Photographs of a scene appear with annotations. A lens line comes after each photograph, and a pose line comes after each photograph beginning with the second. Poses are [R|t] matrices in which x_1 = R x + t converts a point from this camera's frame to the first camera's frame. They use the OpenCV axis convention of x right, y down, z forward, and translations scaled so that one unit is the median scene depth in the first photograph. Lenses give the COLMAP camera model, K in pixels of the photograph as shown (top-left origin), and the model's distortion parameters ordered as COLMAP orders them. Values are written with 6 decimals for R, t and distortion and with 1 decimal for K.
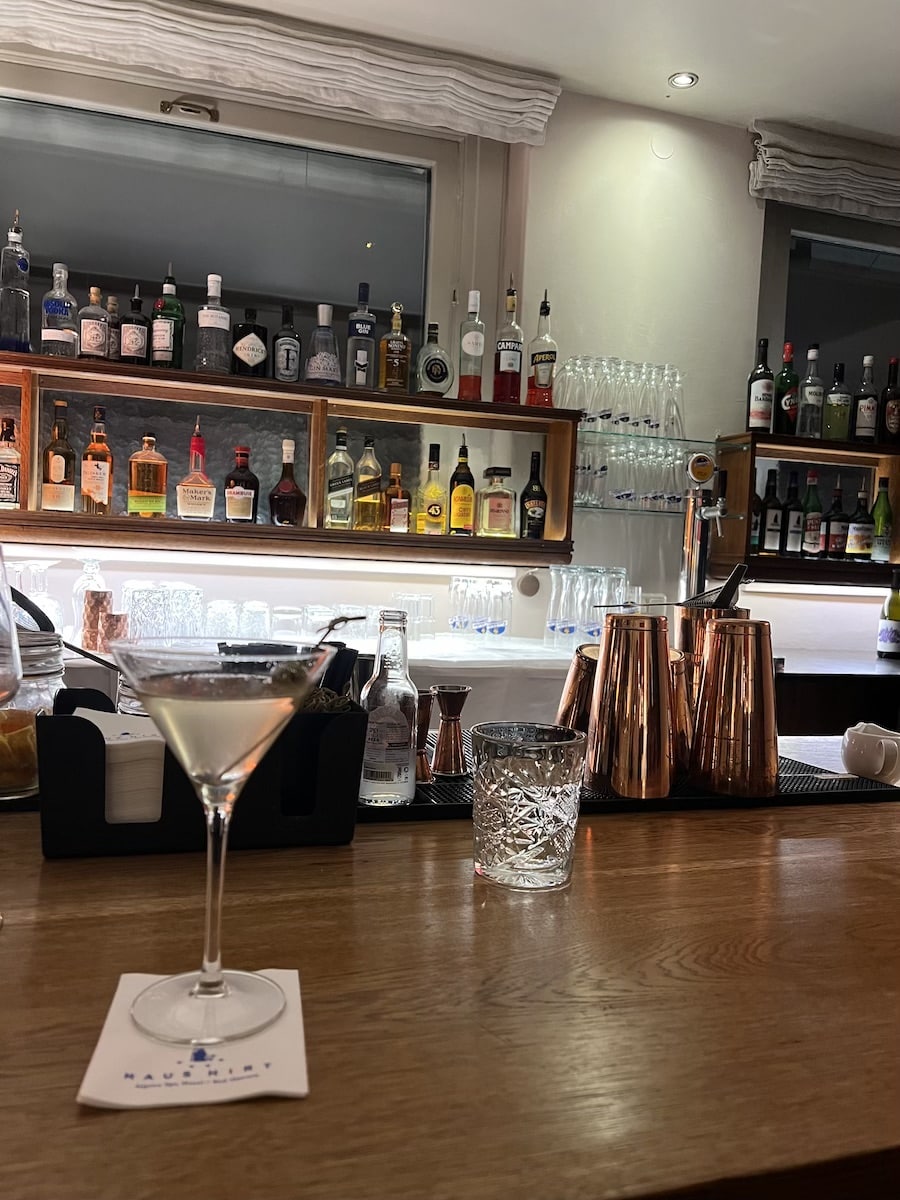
lens RADIAL K [[907.3, 0, 450.6], [0, 907.3, 599.9], [0, 0, 1]] dist [0.064811, 0.000775]
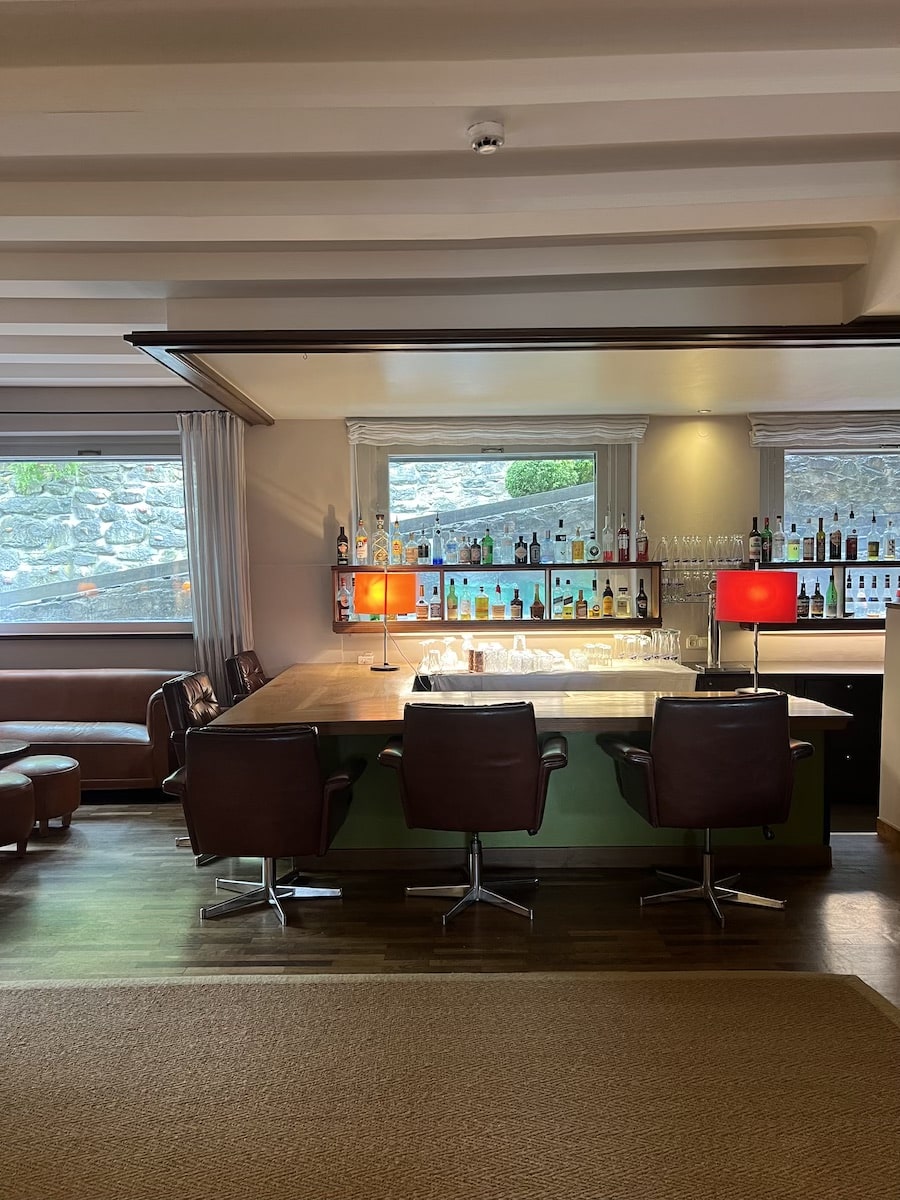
lens RADIAL K [[907.3, 0, 450.0], [0, 907.3, 603.3], [0, 0, 1]] dist [0.064811, 0.000775]
pose [[0.976935, -0.054797, -0.206387, 0.093634], [0.037500, 0.995519, -0.086808, 0.075634], [0.210219, 0.077066, 0.974612, -1.306370]]
